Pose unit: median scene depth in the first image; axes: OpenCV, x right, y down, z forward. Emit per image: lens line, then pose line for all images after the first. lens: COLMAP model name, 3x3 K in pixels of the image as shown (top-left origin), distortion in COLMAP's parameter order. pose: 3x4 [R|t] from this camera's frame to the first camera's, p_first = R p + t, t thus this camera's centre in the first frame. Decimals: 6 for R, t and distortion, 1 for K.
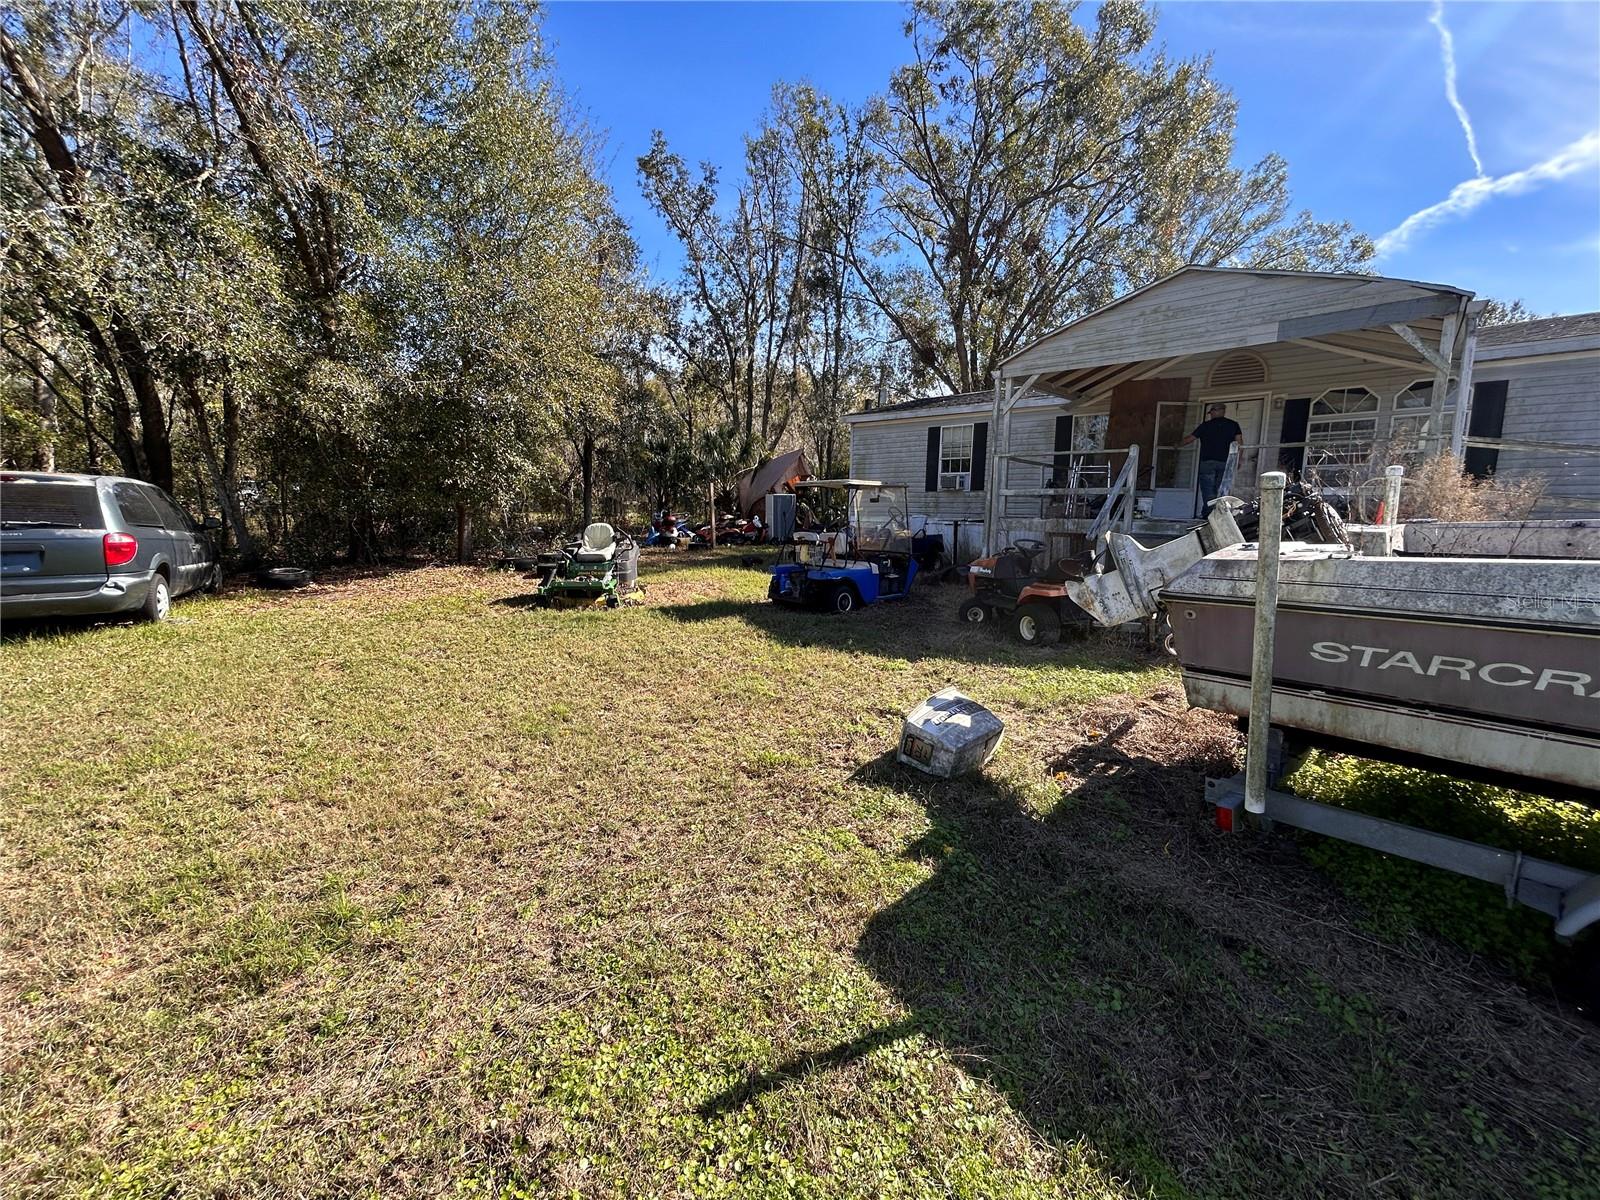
lens RADIAL K [[647.7, 0, 797.3], [0, 647.7, 596.8], [0, 0, 1]] dist [0.001061, 0.000794]
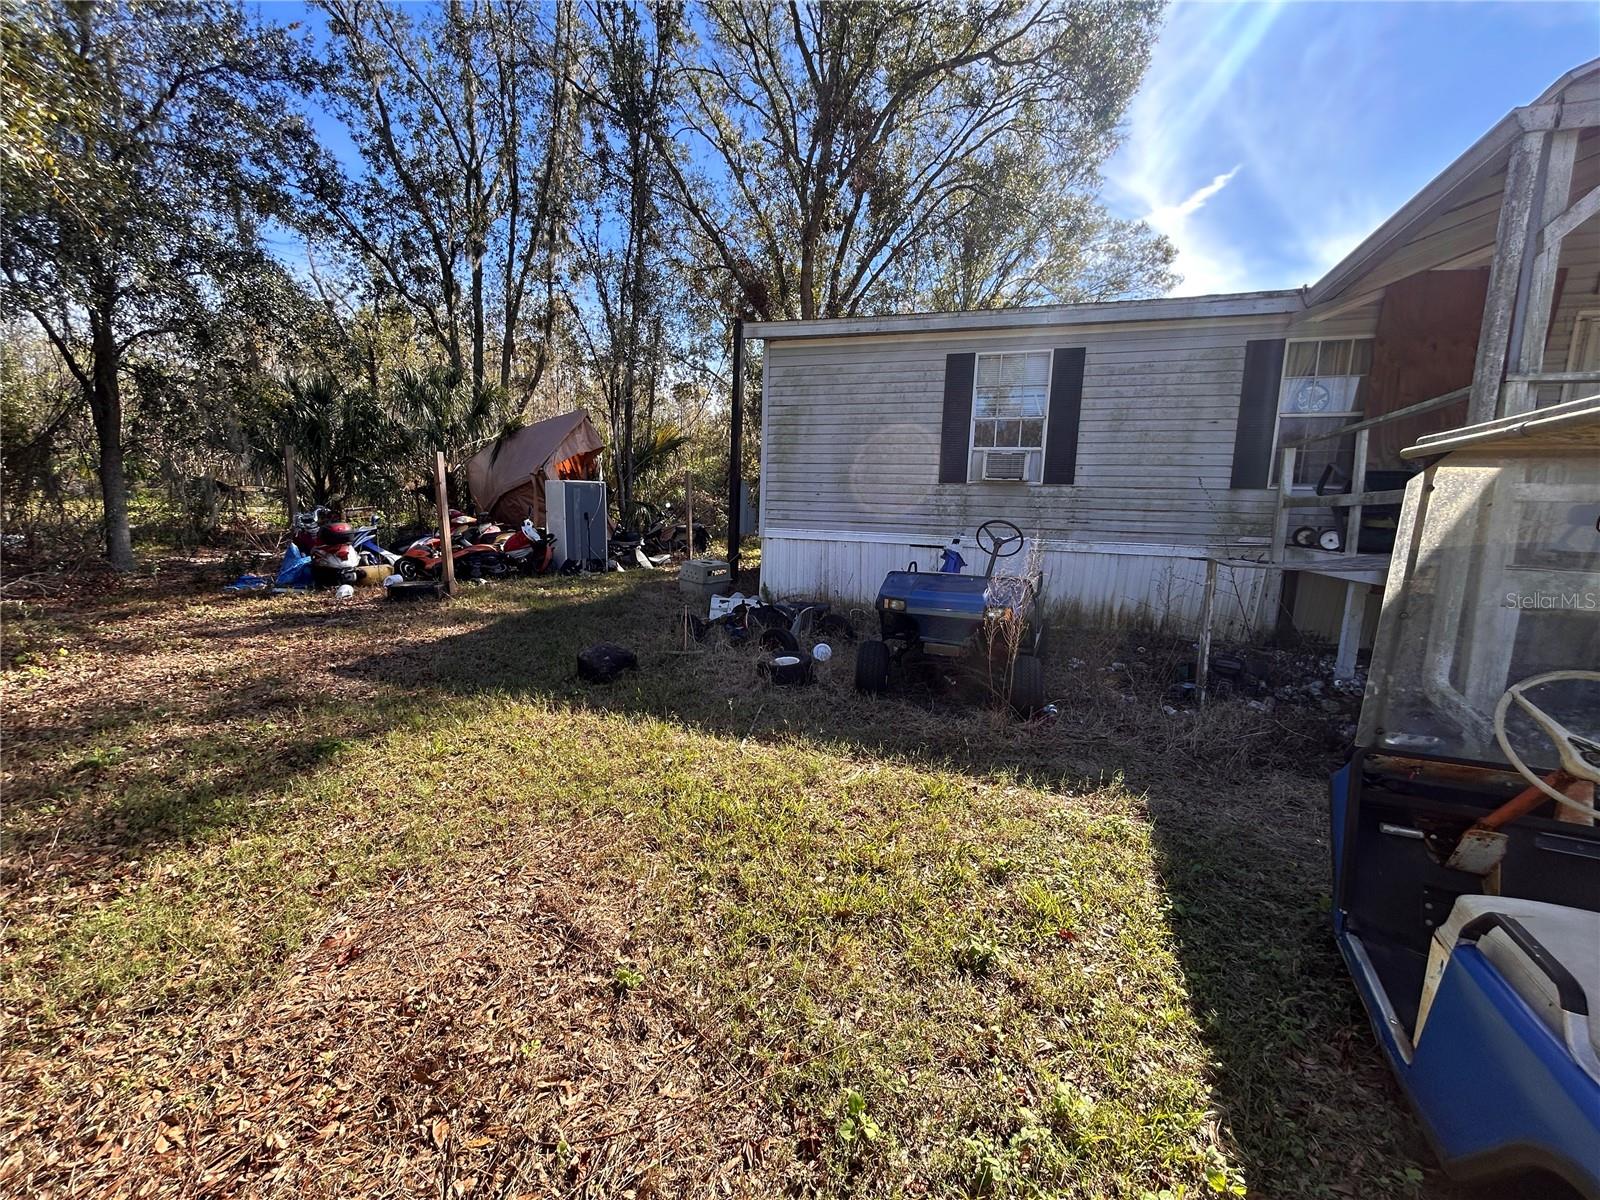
lens RADIAL K [[647.7, 0, 797.3], [0, 647.7, 596.8], [0, 0, 1]] dist [0.001061, 0.000794]
pose [[0.915593, -0.041528, 0.399955, -0.056097], [0.037268, 0.999135, 0.018426, -0.045325], [-0.400375, -0.001966, 0.916349, 0.300829]]
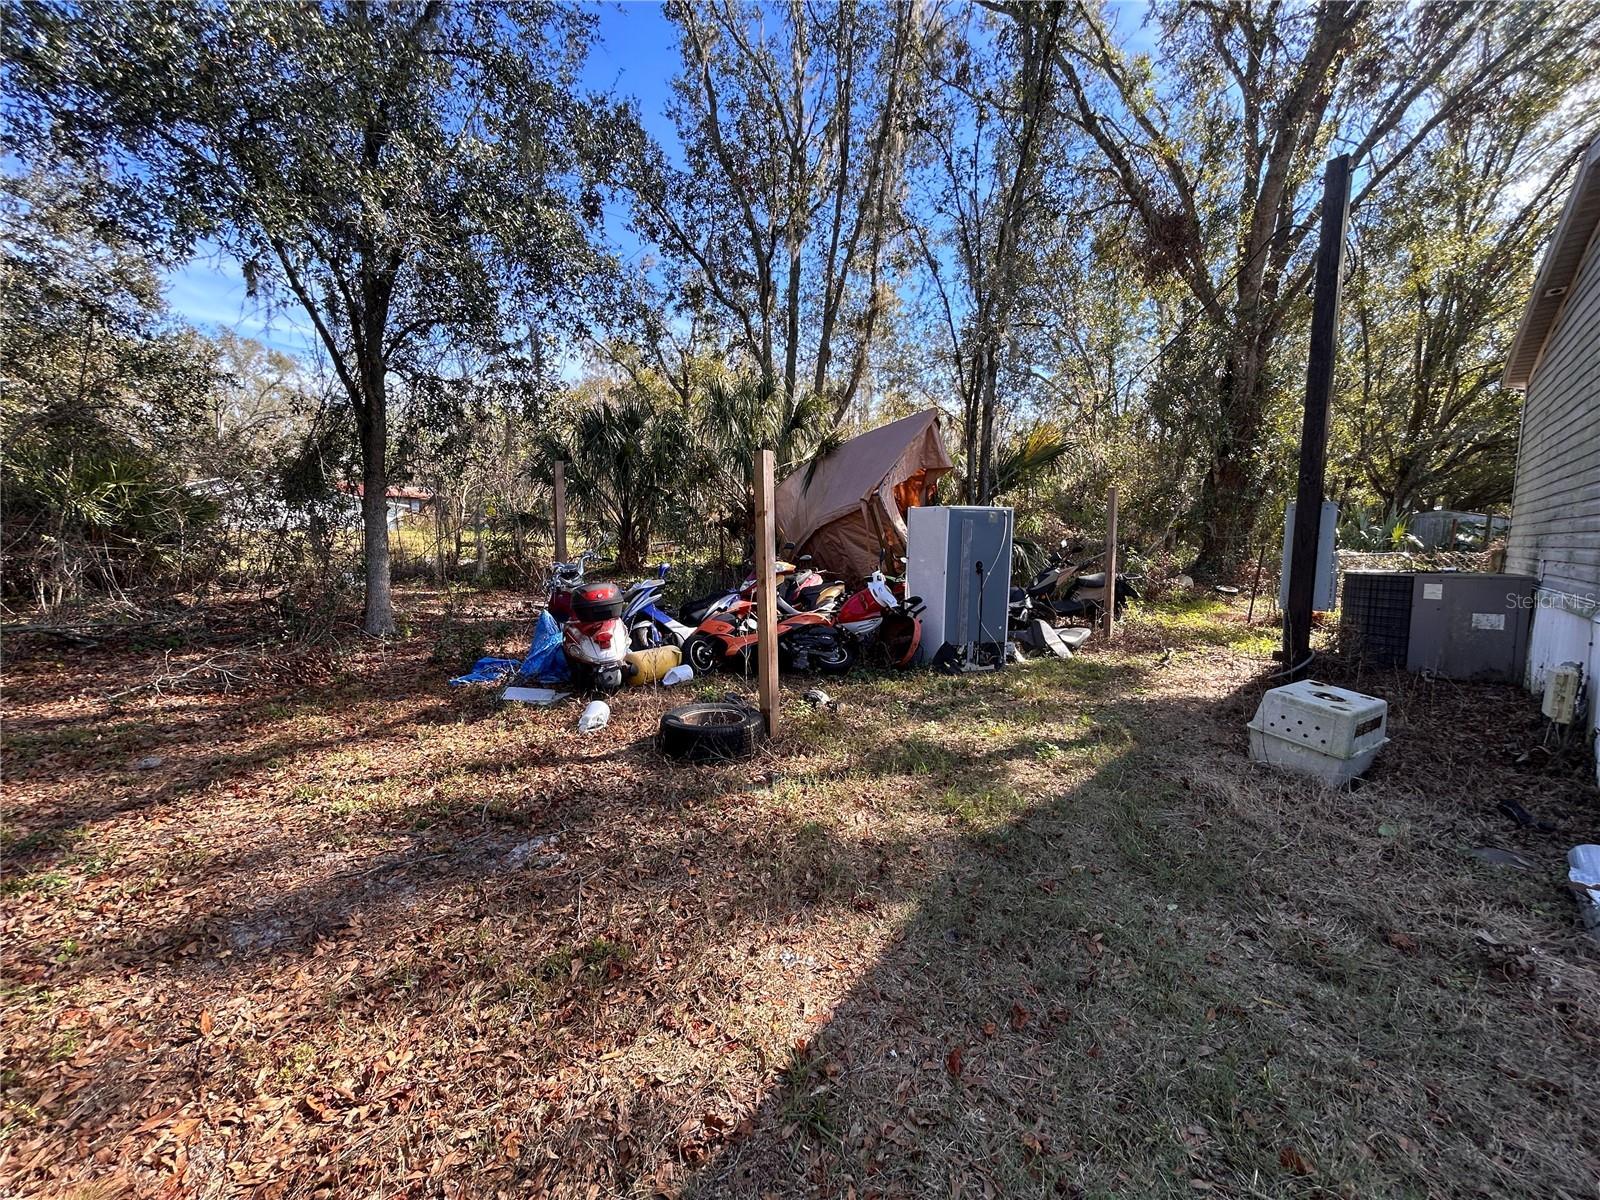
lens RADIAL K [[647.7, 0, 797.3], [0, 647.7, 596.8], [0, 0, 1]] dist [0.001061, 0.000794]
pose [[0.999899, 0.010854, 0.009180, -0.078682], [-0.010559, 0.999447, -0.031545, -0.074188], [-0.009517, 0.031445, 0.999460, 0.492326]]
